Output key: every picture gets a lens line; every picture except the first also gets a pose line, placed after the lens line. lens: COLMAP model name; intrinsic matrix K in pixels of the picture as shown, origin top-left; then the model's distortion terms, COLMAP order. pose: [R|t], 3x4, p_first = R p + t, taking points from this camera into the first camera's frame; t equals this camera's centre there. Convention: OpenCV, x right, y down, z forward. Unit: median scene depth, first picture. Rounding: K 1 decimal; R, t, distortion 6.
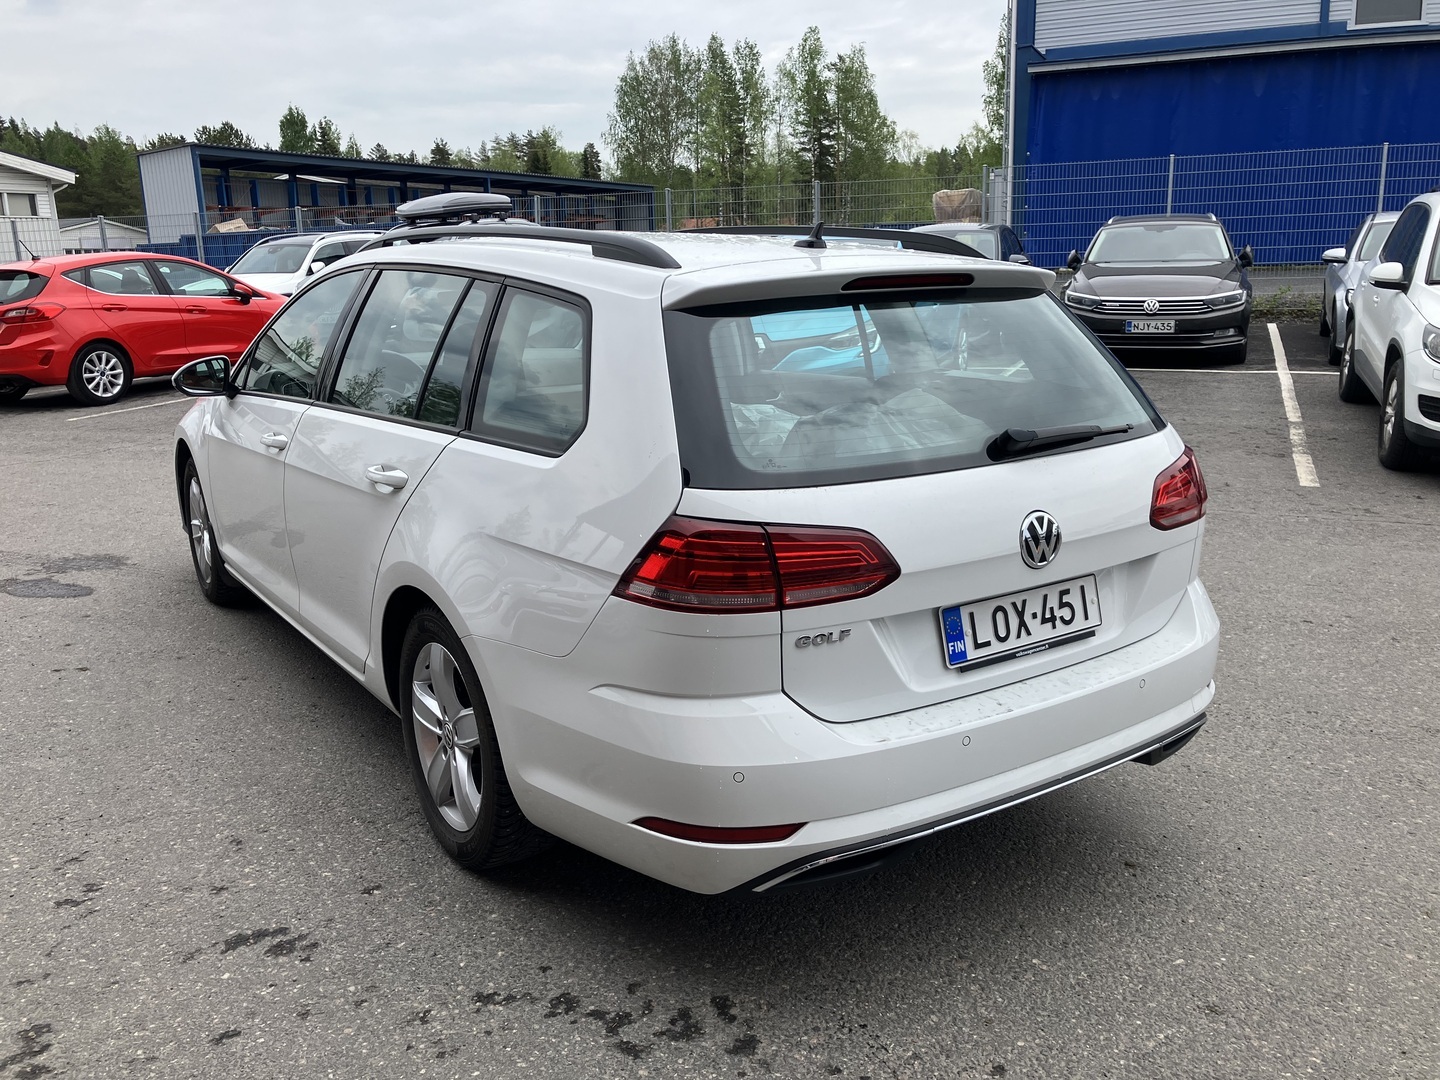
lens RADIAL K [[1177.4, 0, 728.9], [0, 1177.4, 535.8], [0, 0, 1]] dist [0.005798, 0.008250]
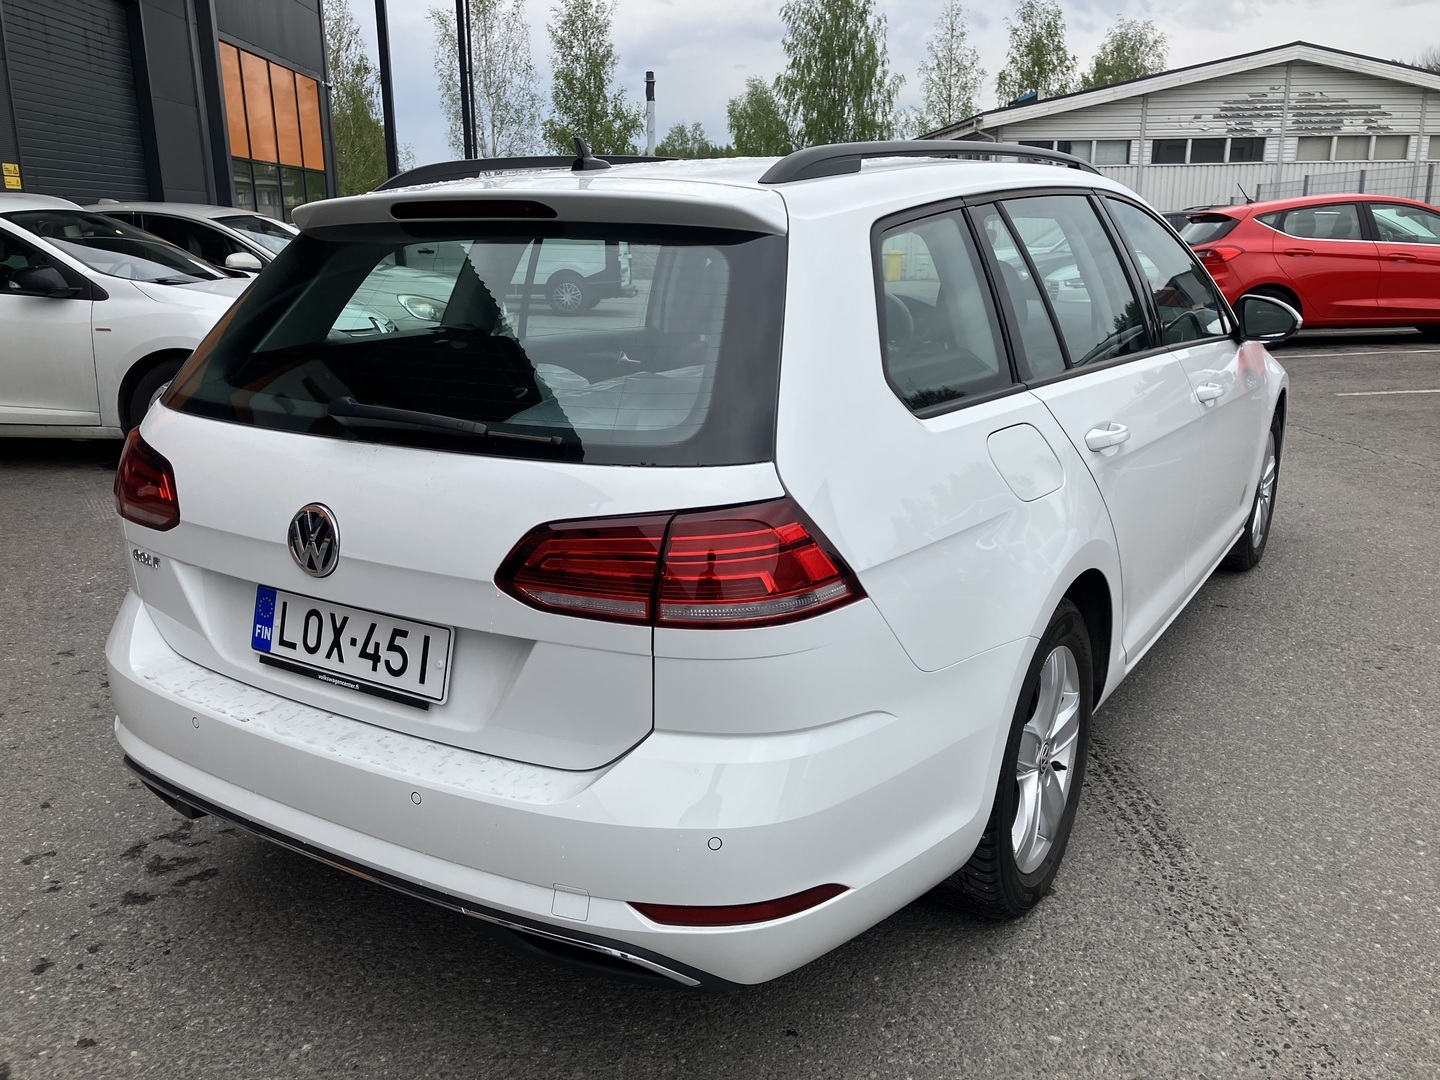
lens RADIAL K [[1177.4, 0, 728.9], [0, 1177.4, 535.8], [0, 0, 1]] dist [0.005798, 0.008250]
pose [[0.418387, 0.246622, -0.874145, 1.027731], [-0.209933, 0.962627, 0.171106, -0.185464], [0.883674, 0.111923, 0.454525, 0.856657]]
